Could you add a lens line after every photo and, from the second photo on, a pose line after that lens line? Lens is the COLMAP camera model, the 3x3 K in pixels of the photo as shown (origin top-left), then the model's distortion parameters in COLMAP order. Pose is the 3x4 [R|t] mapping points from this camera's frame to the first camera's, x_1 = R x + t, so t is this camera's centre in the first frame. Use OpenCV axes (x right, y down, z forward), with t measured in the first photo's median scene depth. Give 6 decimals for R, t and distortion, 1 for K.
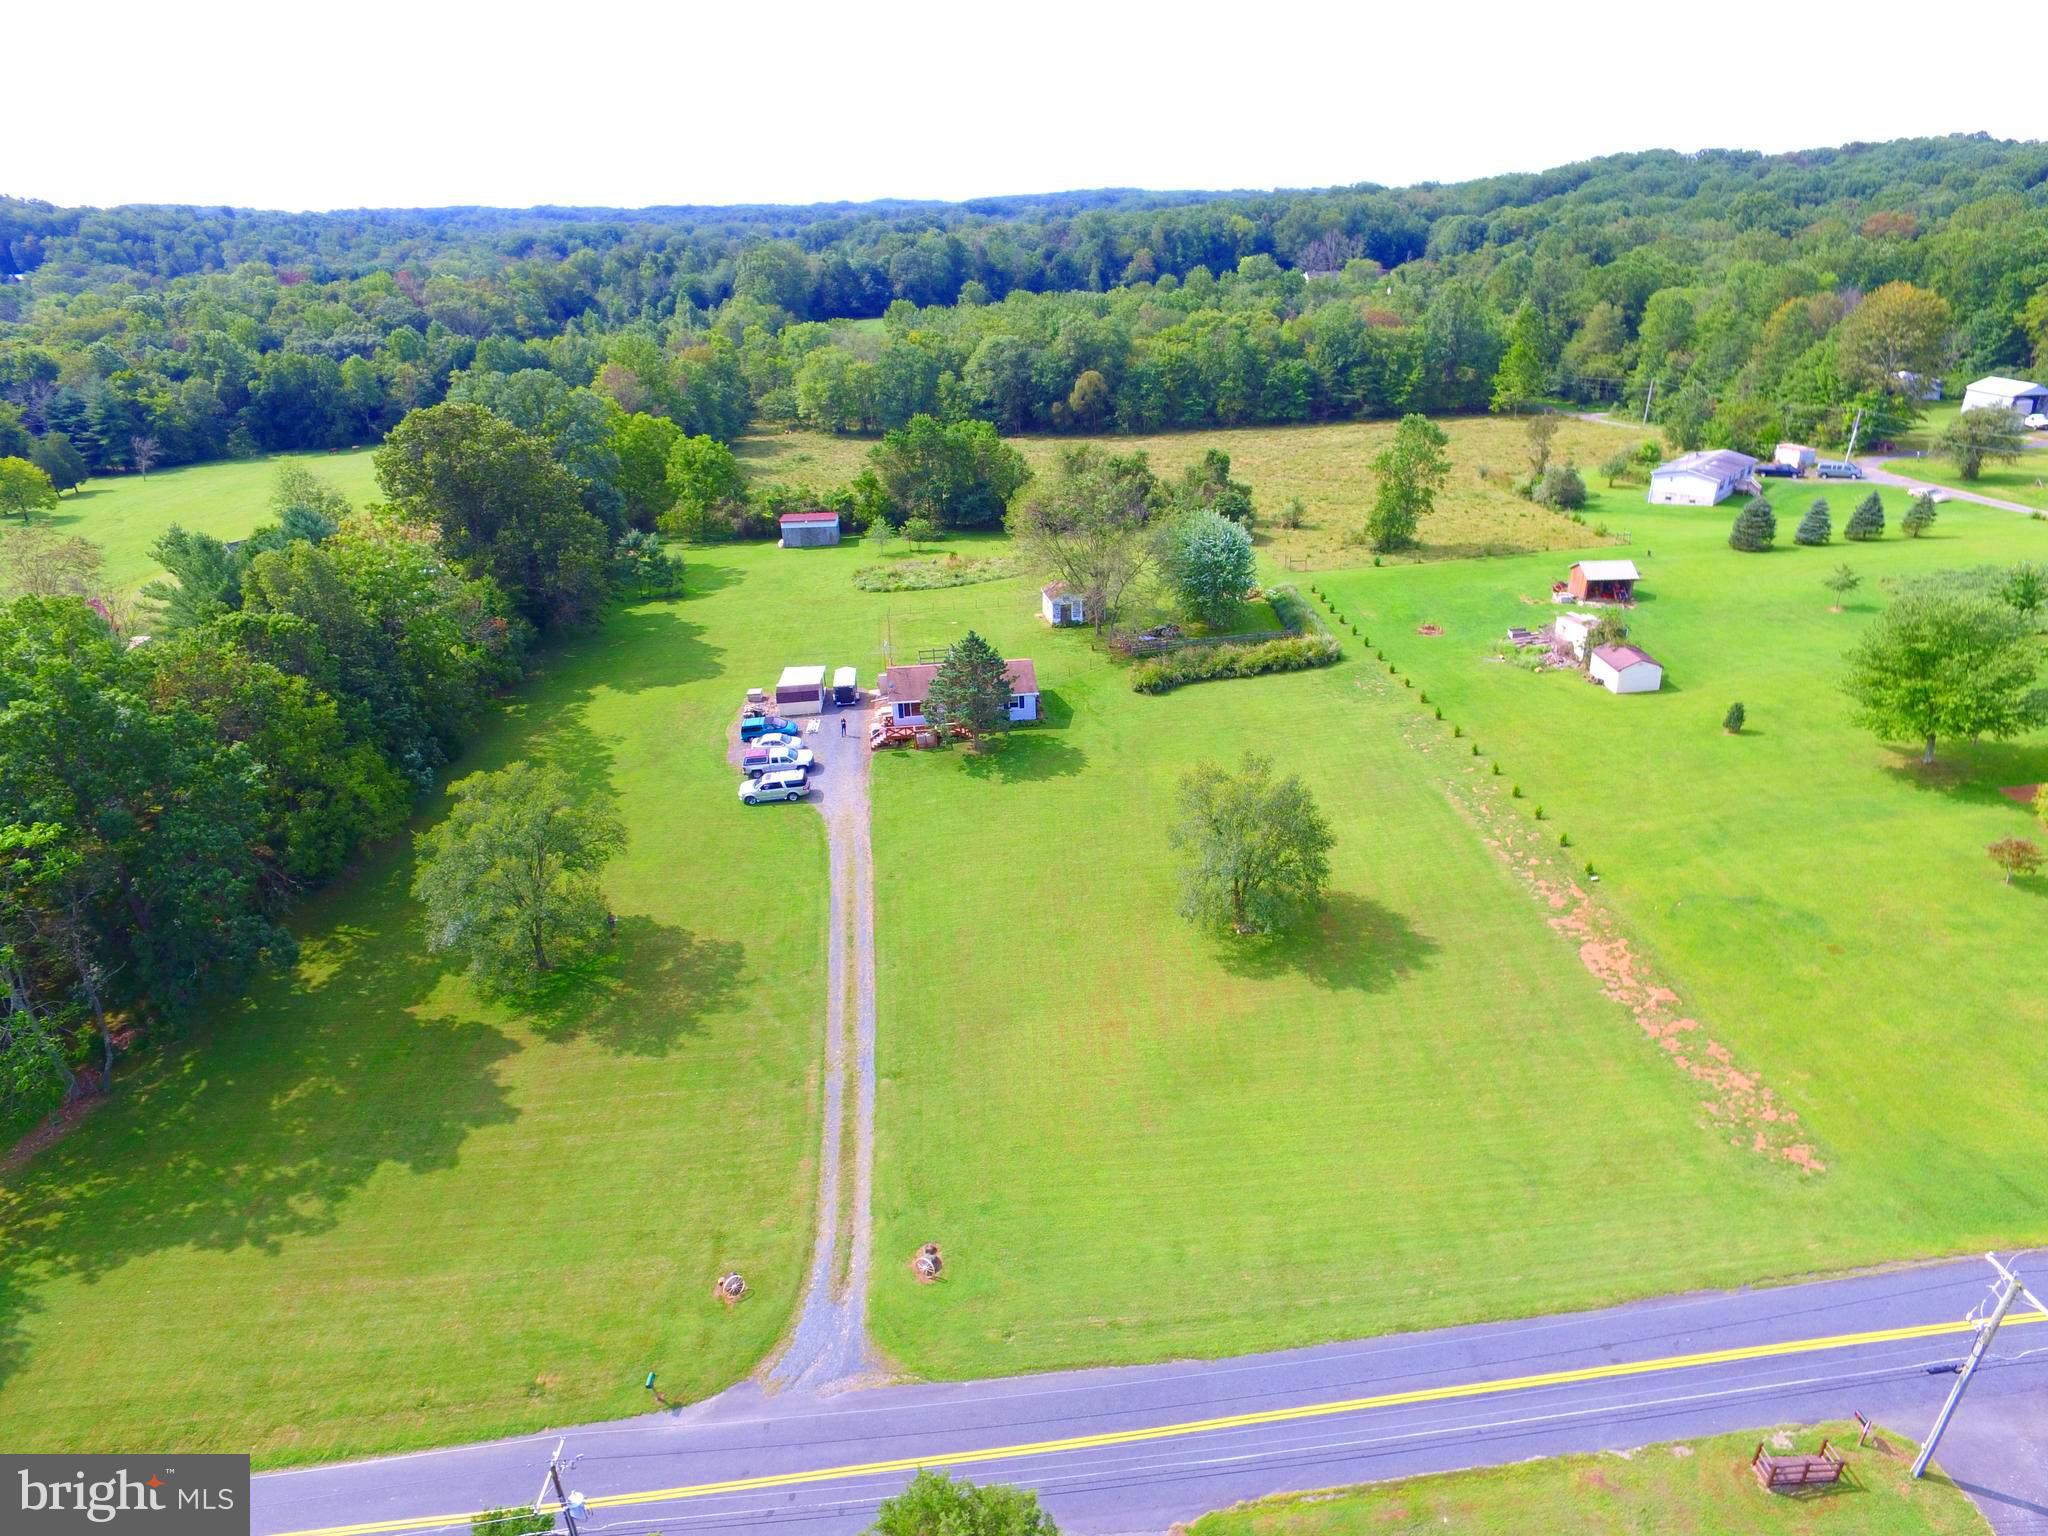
lens RADIAL K [[1187.1, 0, 1024.0], [0, 1187.1, 768.0], [0, 0, 1]] dist [-0.010702, 0.017773]
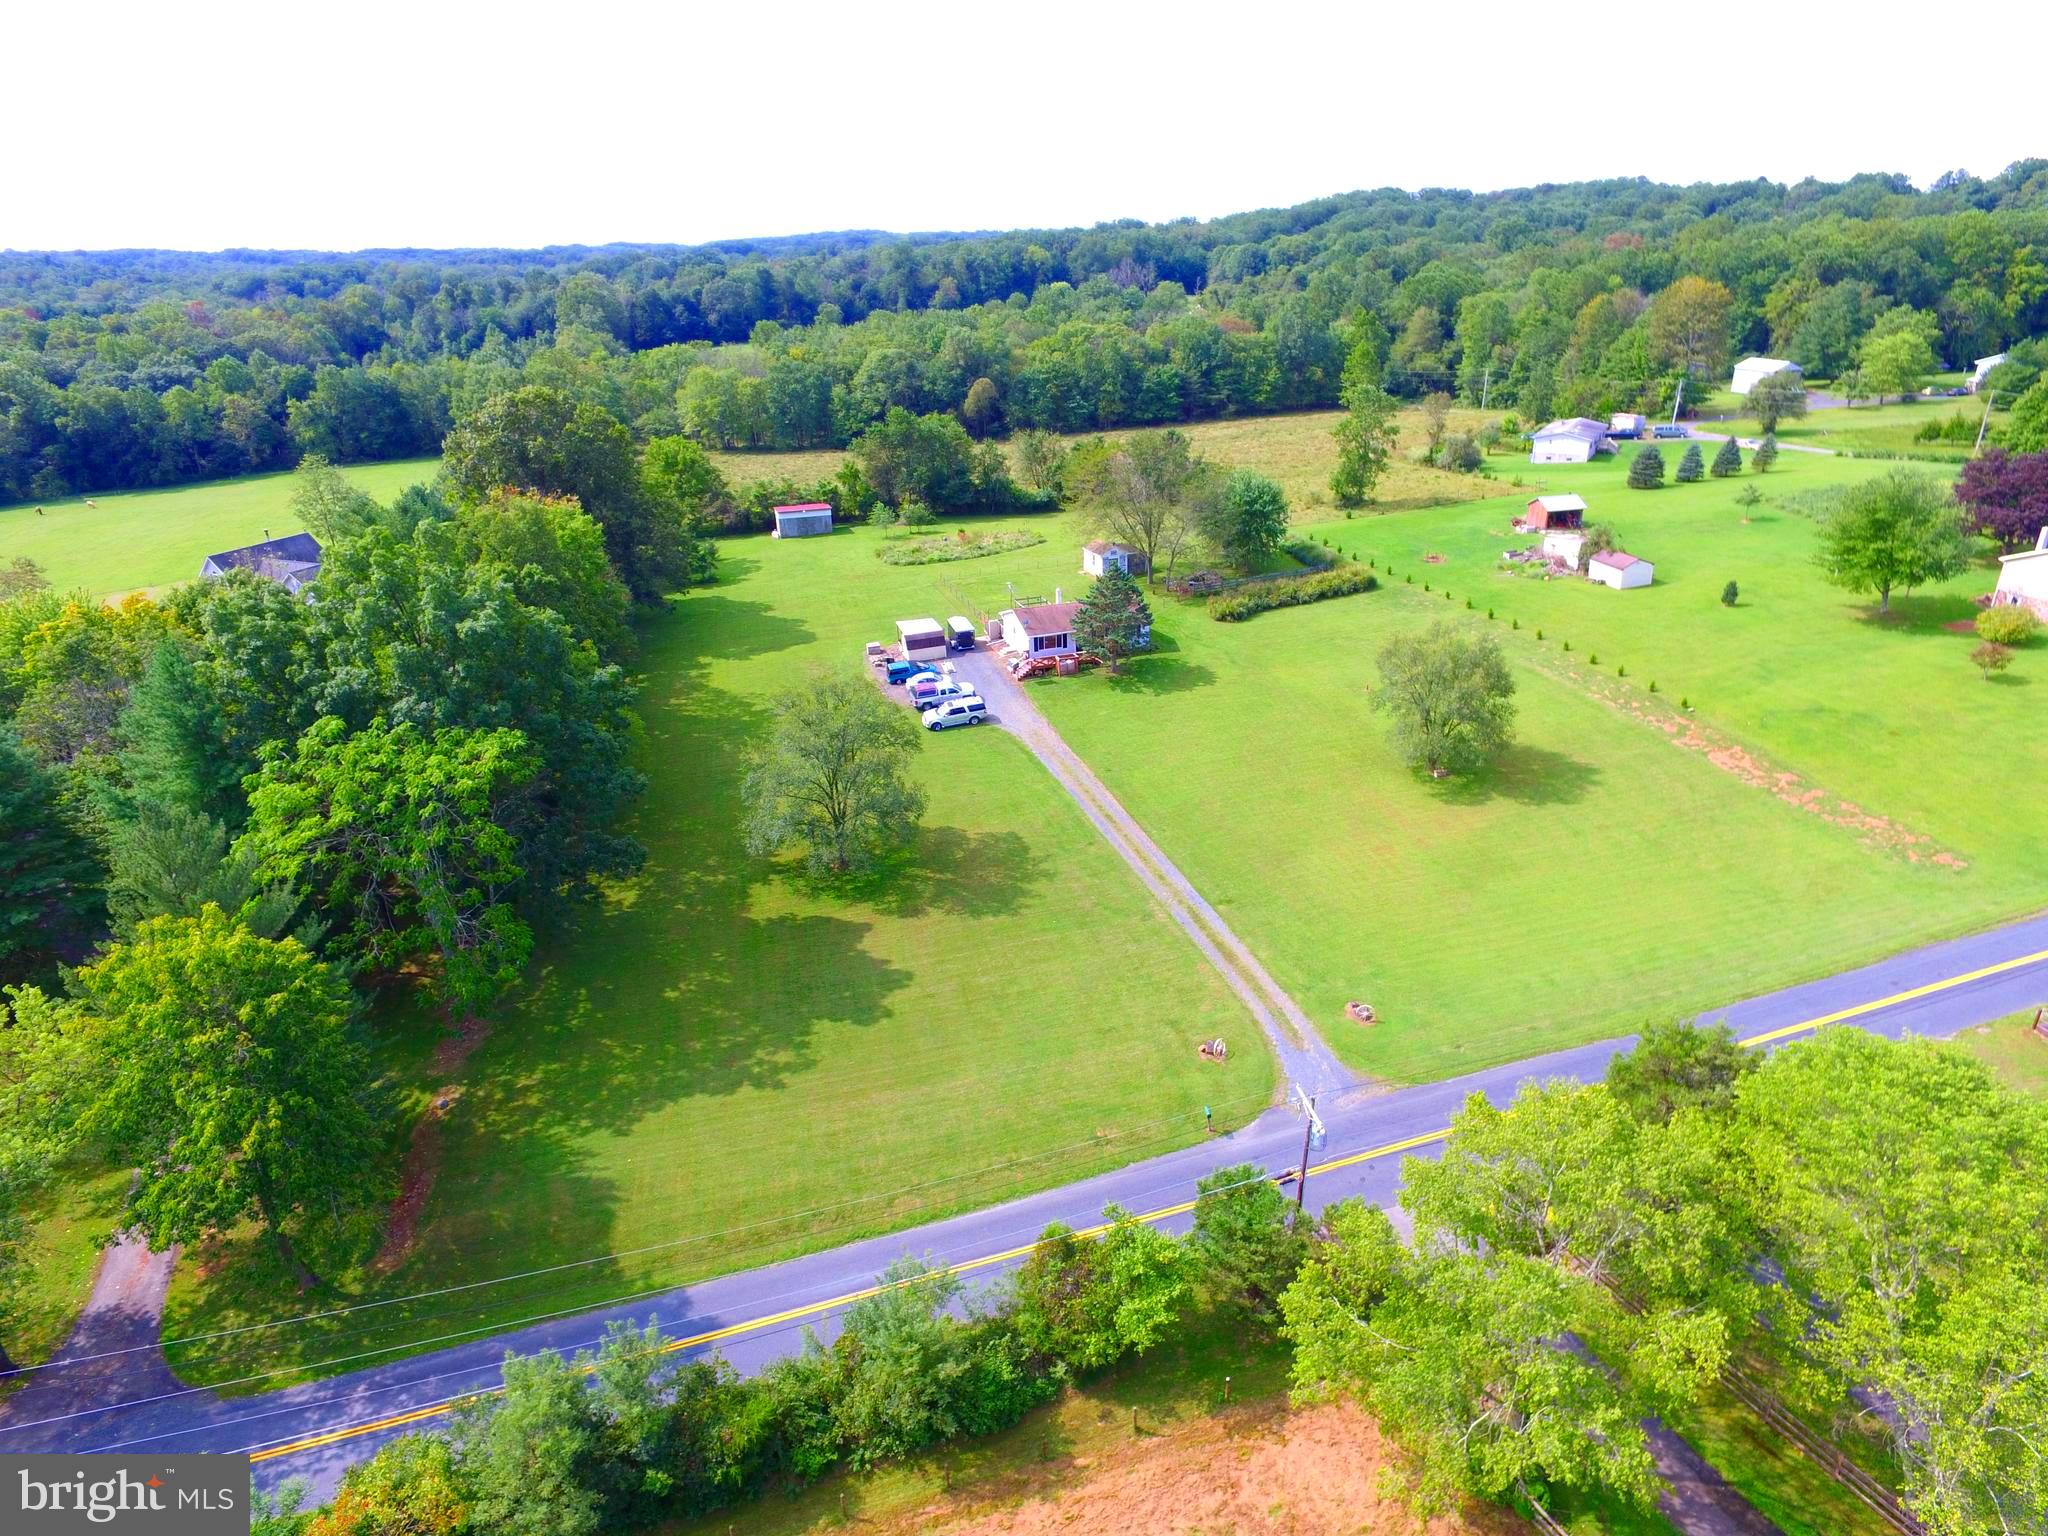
lens RADIAL K [[1199.2, 0, 1024.0], [0, 1199.2, 768.0], [0, 0, 1]] dist [-0.007829, 0.015644]
pose [[0.978584, -0.086666, 0.186714, -0.150183], [0.093148, 0.995307, -0.026211, 0.041933], [-0.183566, 0.043041, 0.982065, -0.032531]]
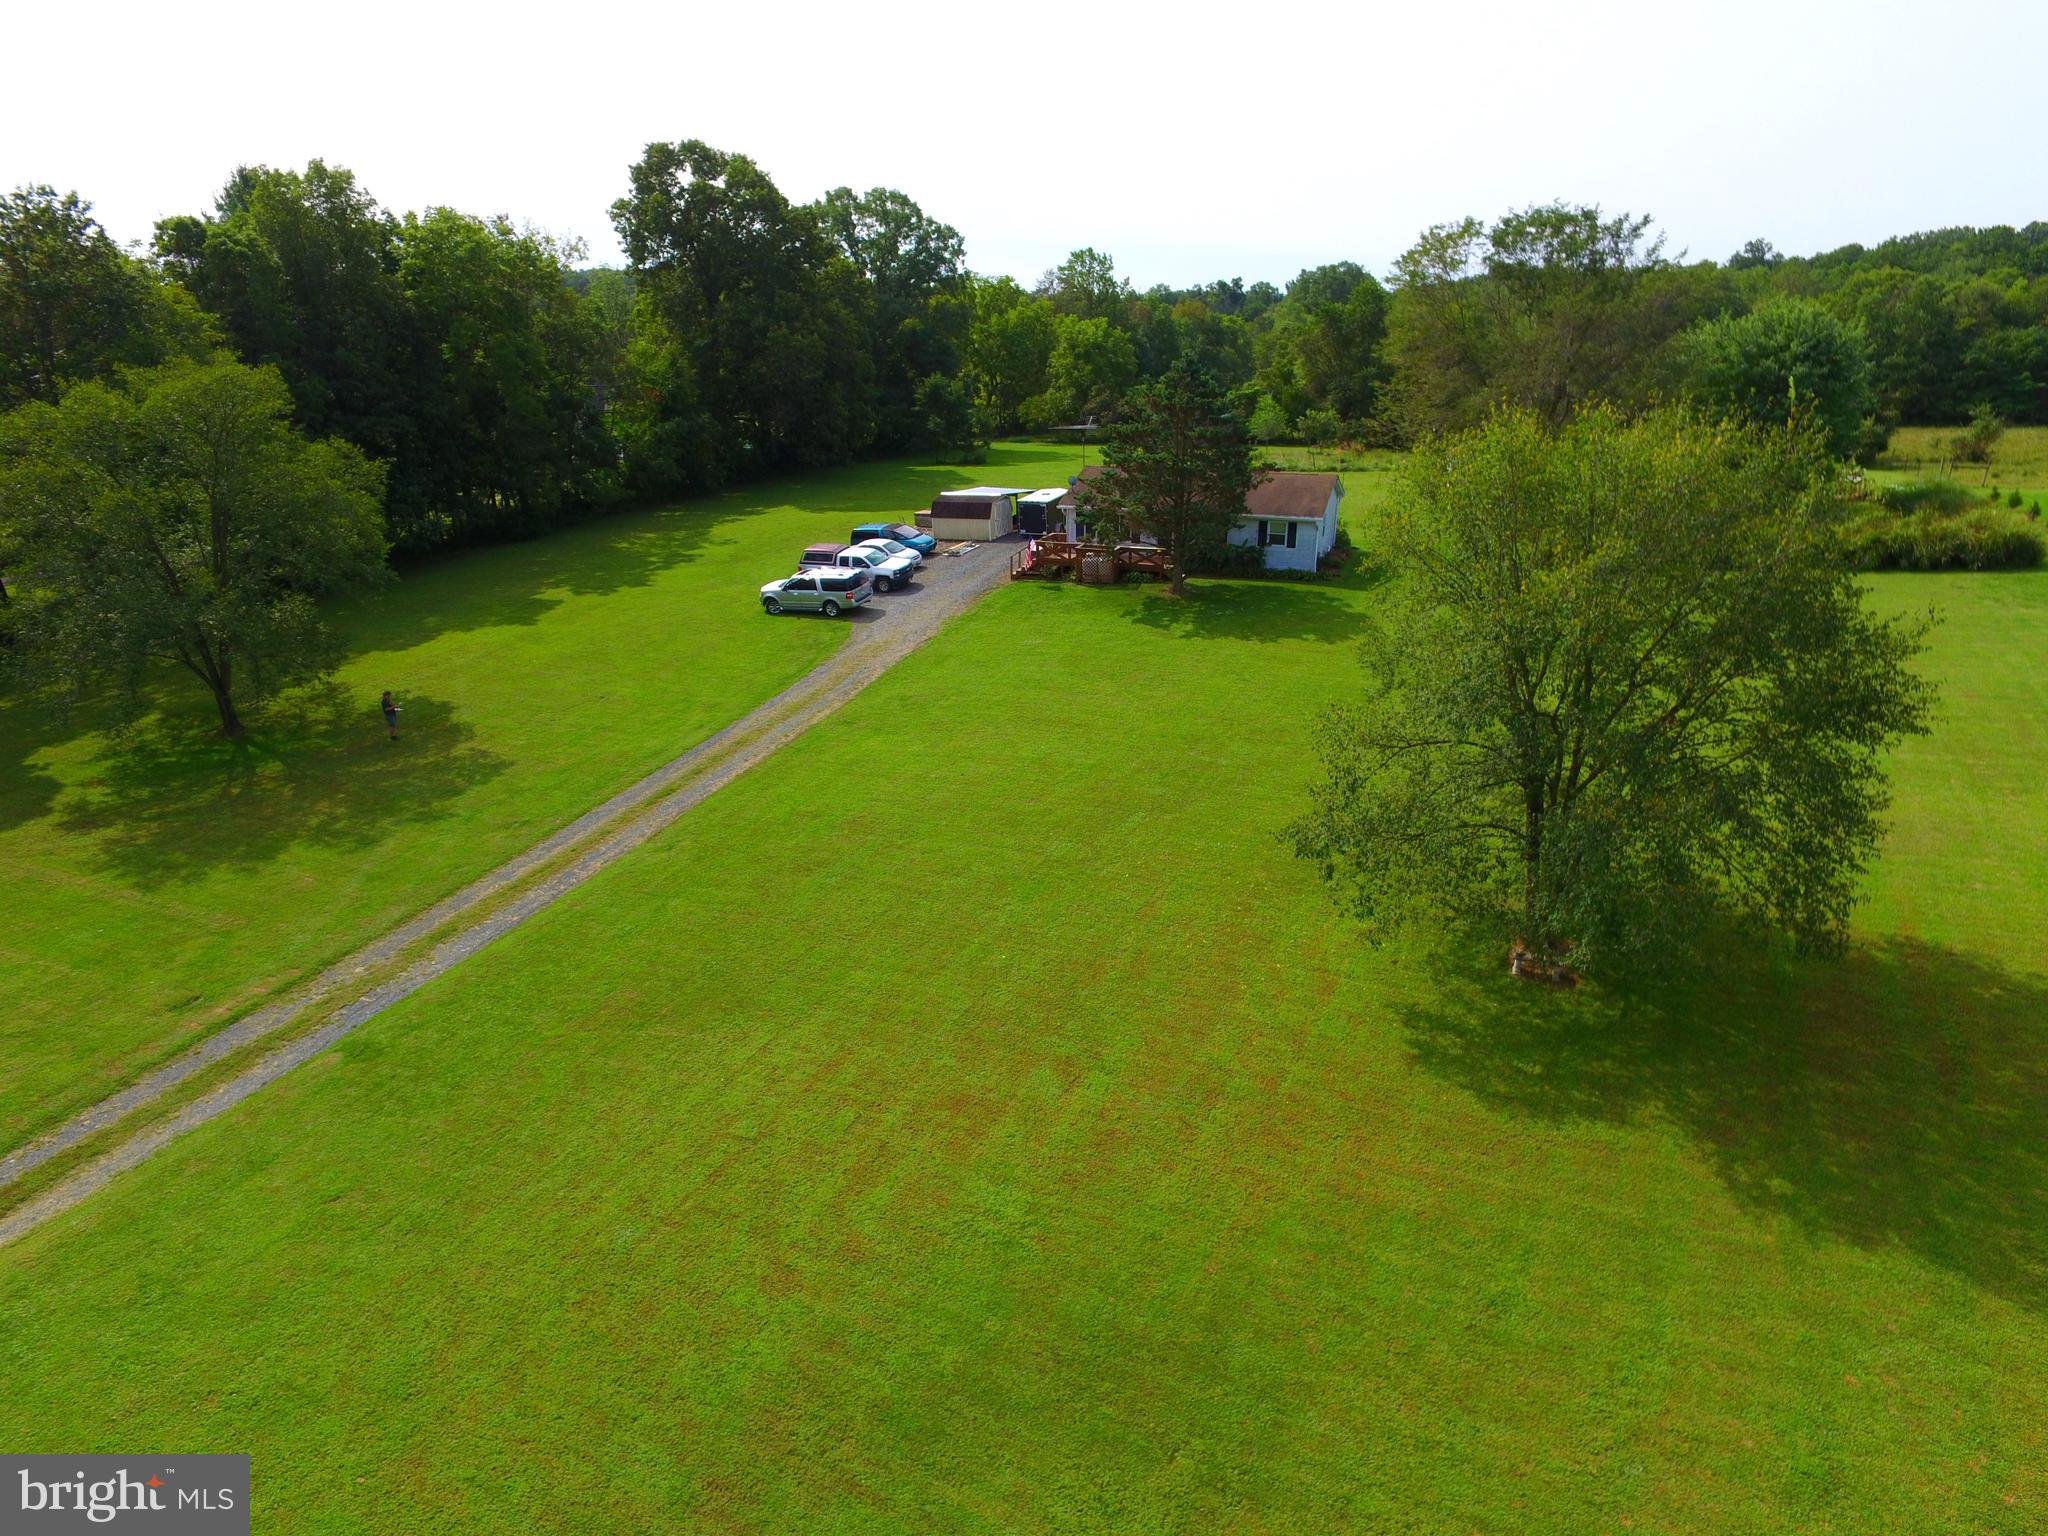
lens RADIAL K [[1187.1, 0, 1024.0], [0, 1187.1, 768.0], [0, 0, 1]] dist [-0.010702, 0.017773]
pose [[0.888927, 0.175019, -0.423292, 0.063590], [-0.205654, 0.978241, -0.027406, 0.040936], [0.409285, 0.111413, 0.905579, 0.216961]]
